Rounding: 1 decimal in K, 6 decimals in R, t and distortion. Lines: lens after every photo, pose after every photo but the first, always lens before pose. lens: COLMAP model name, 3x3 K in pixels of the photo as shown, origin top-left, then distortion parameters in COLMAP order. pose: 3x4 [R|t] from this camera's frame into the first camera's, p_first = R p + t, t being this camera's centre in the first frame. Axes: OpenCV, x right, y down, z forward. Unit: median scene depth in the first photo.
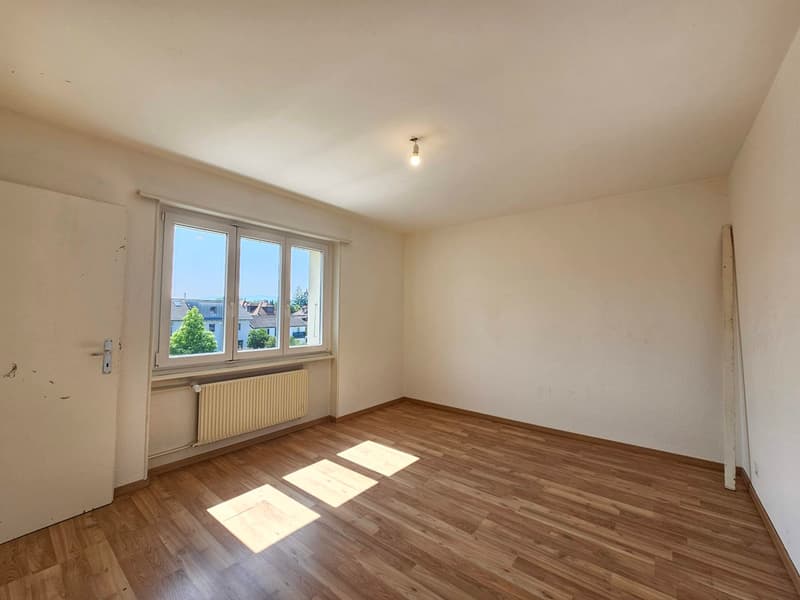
lens RADIAL K [[325.8, 0, 402.3], [0, 325.8, 297.7], [0, 0, 1]] dist [-0.002260, -0.000358]
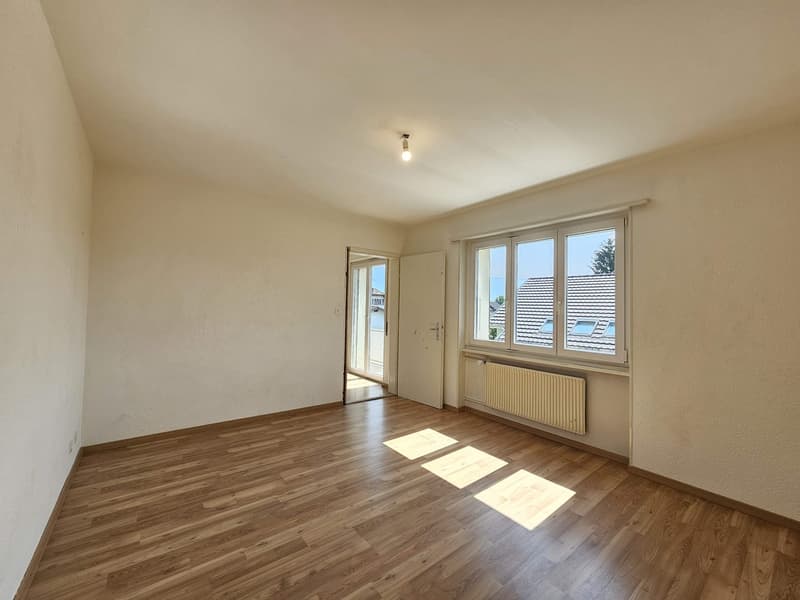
lens RADIAL K [[325.8, 0, 396.2], [0, 325.8, 300.1], [0, 0, 1]] dist [-0.002260, -0.000358]
pose [[-0.230929, -0.032193, -0.972438, 0.797809], [0.023823, 0.998966, -0.038729, 0.050975], [0.972679, -0.032110, -0.229923, 0.938934]]
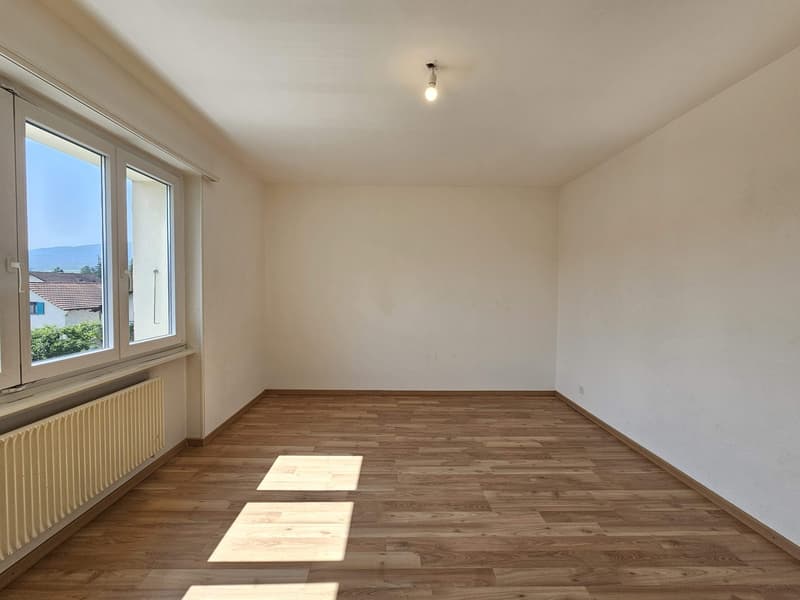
lens RADIAL K [[325.8, 0, 399.0], [0, 325.8, 298.9], [0, 0, 1]] dist [-0.002260, -0.000358]
pose [[0.769963, -0.022568, 0.637690, -0.424726], [-0.036071, 0.996237, 0.078810, 0.009499], [-0.637069, -0.083682, 0.766251, 0.322349]]
